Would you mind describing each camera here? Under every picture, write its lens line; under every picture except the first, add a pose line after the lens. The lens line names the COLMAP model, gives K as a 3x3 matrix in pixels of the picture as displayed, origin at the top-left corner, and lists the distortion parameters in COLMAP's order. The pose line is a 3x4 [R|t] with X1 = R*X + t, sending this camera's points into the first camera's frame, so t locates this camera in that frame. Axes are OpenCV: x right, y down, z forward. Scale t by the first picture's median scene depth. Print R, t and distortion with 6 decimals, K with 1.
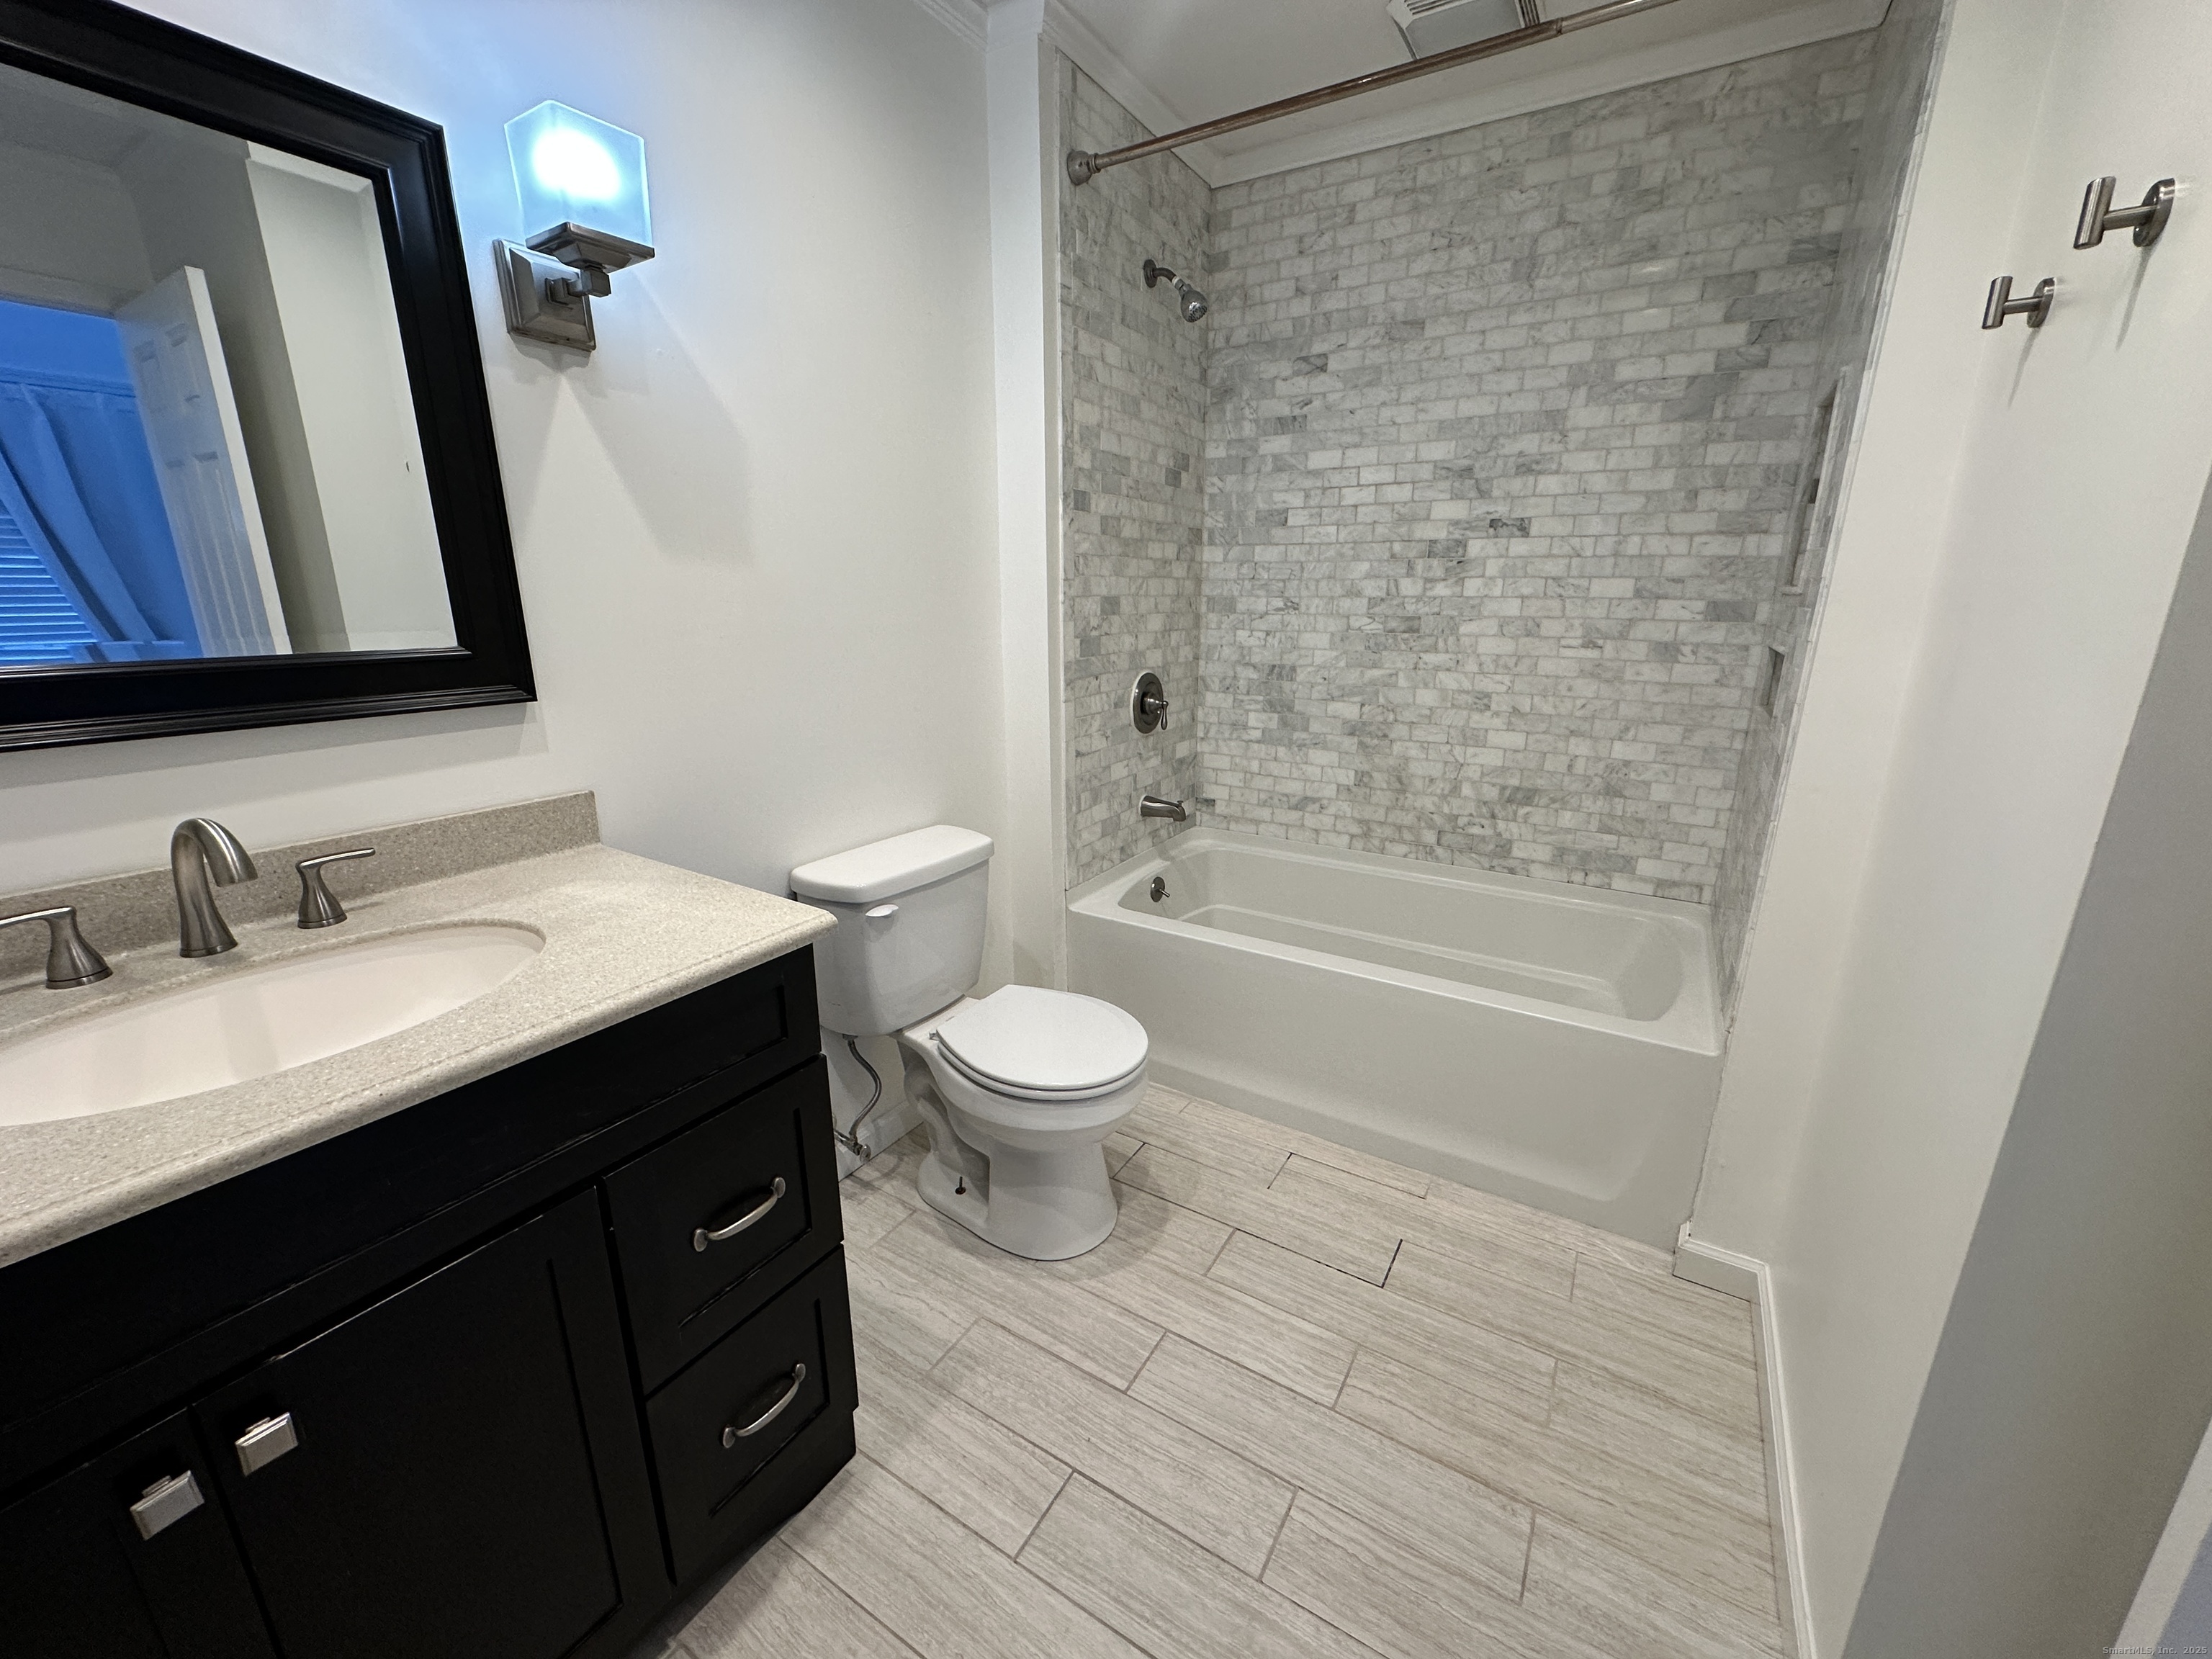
lens RADIAL K [[879.5, 0, 1104.4], [0, 879.5, 830.9], [0, 0, 1]] dist [-0.003589, 0.000877]
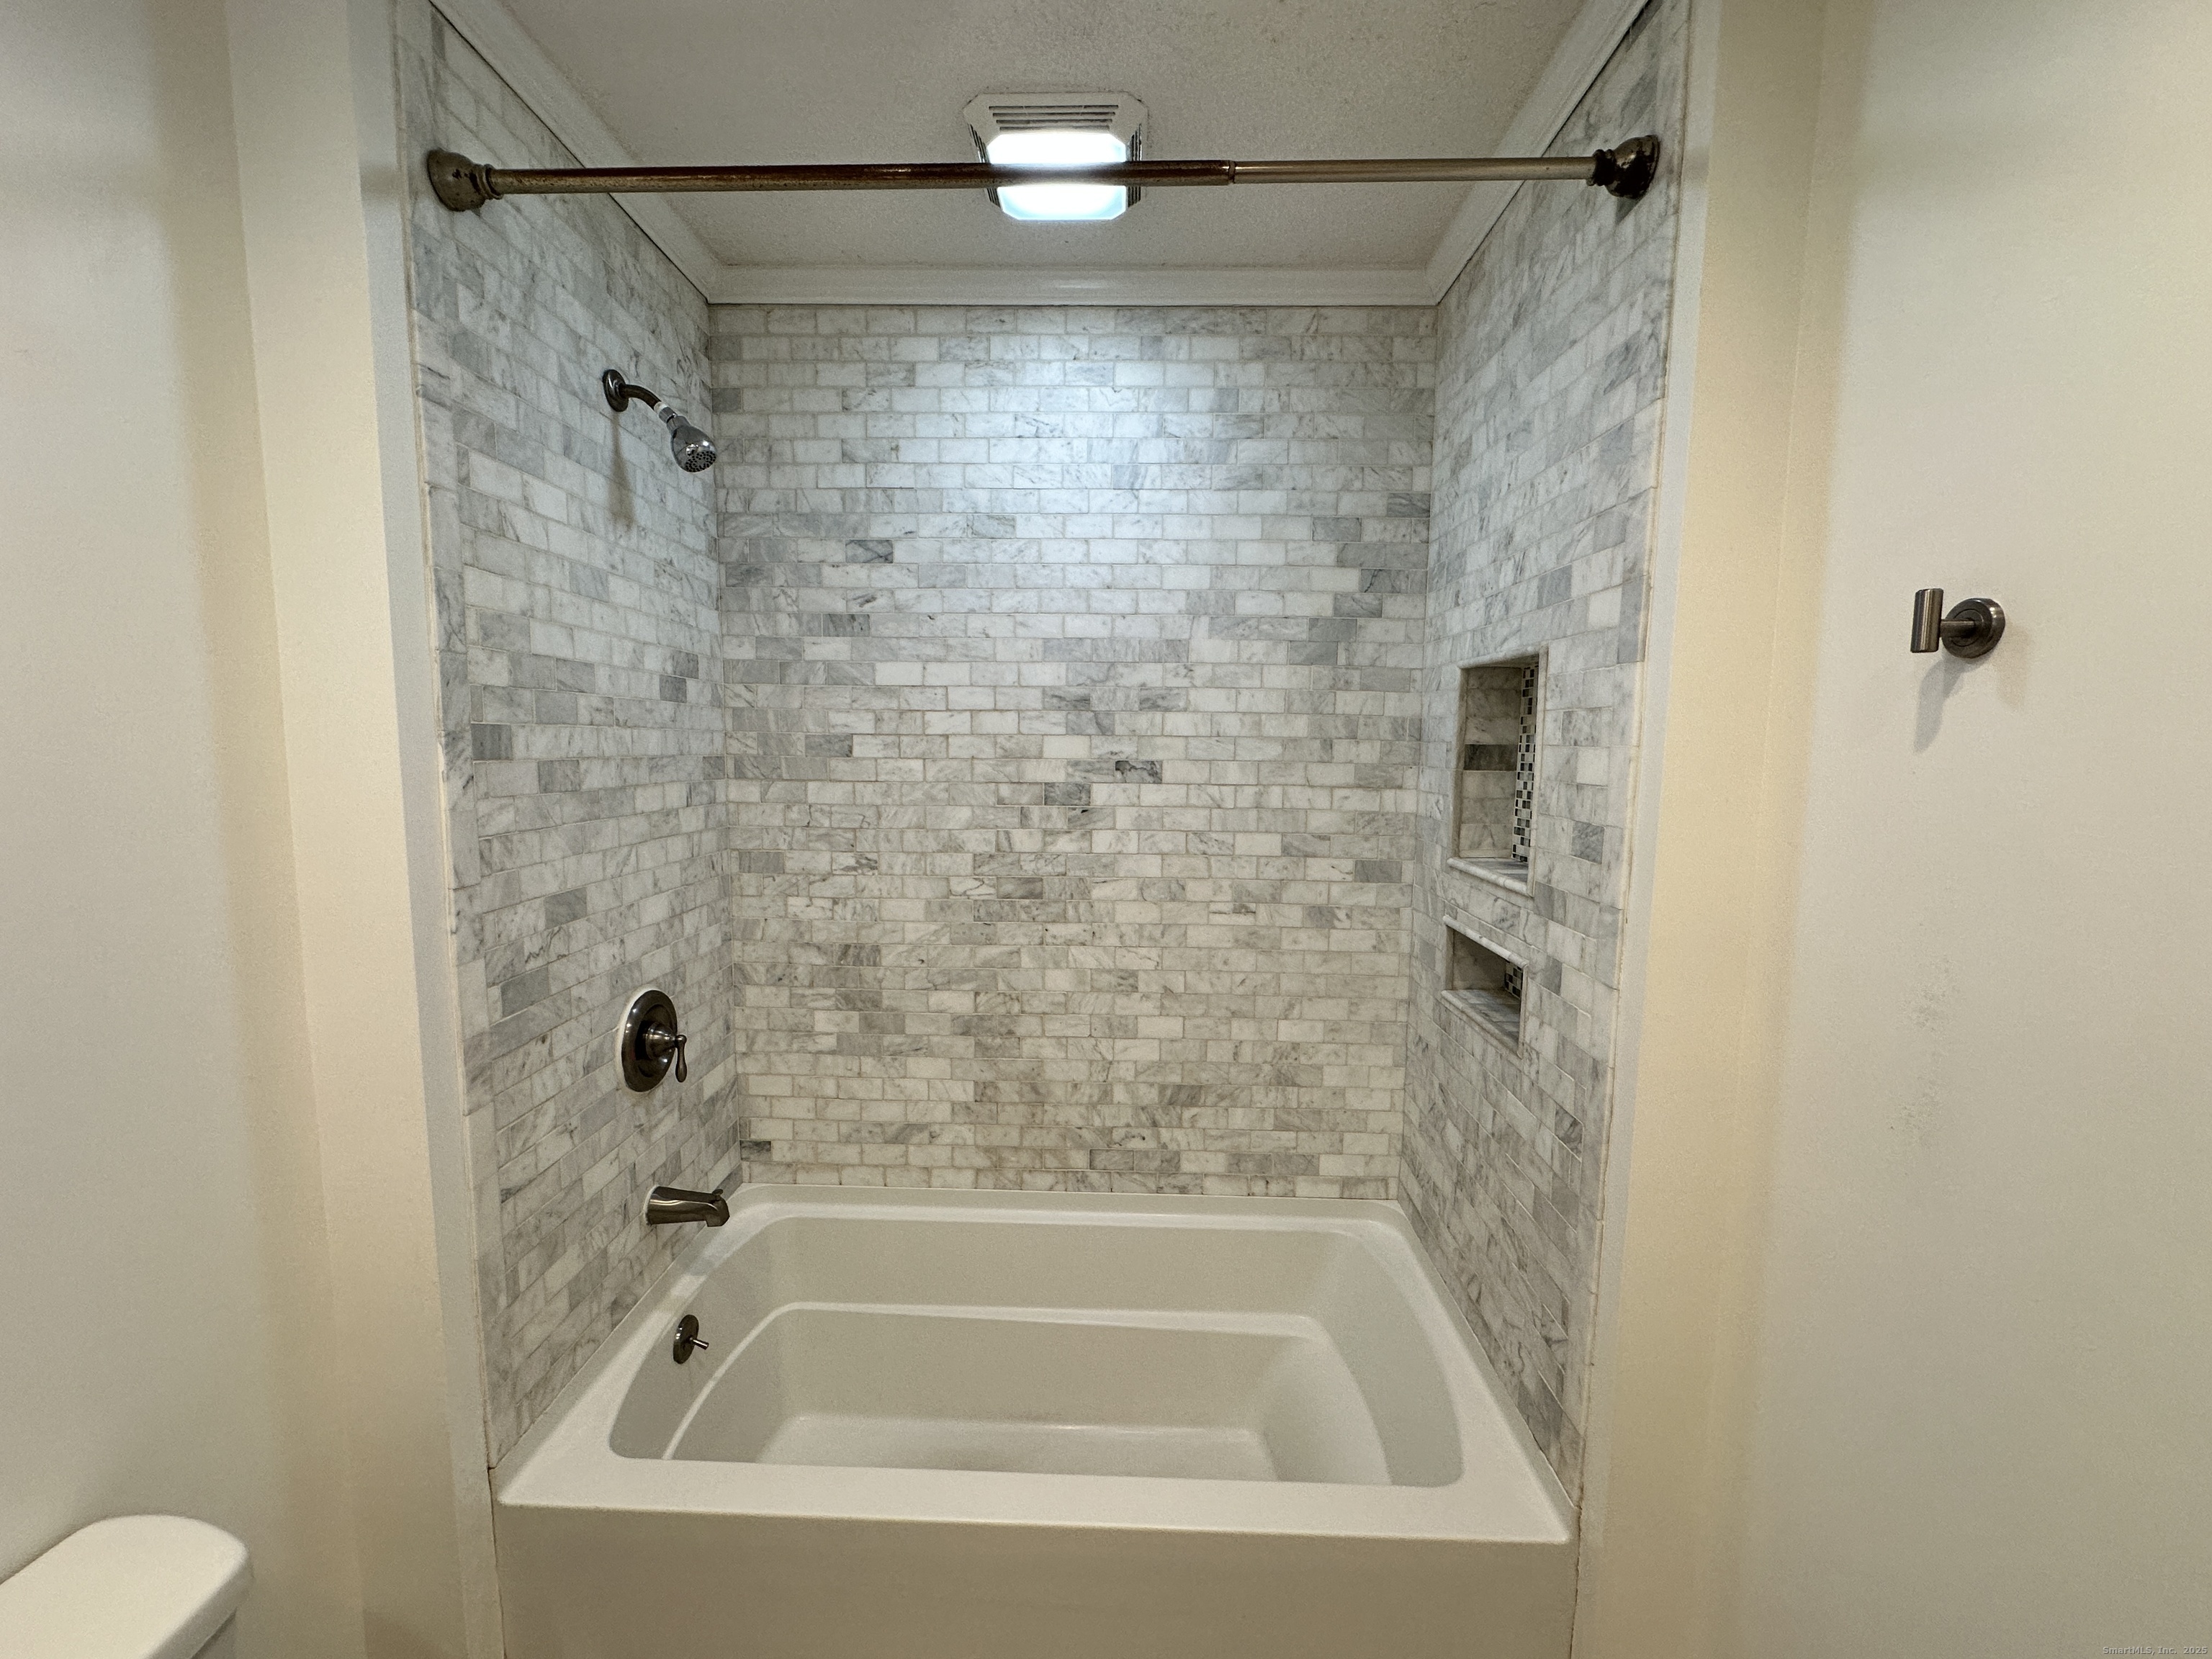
lens RADIAL K [[879.5, 0, 1104.4], [0, 879.5, 830.9], [0, 0, 1]] dist [-0.003589, 0.000877]
pose [[0.864771, -0.041963, 0.500410, 0.027253], [0.124283, 0.983385, -0.132314, -0.195400], [-0.486543, 0.176614, 0.855618, 0.345020]]
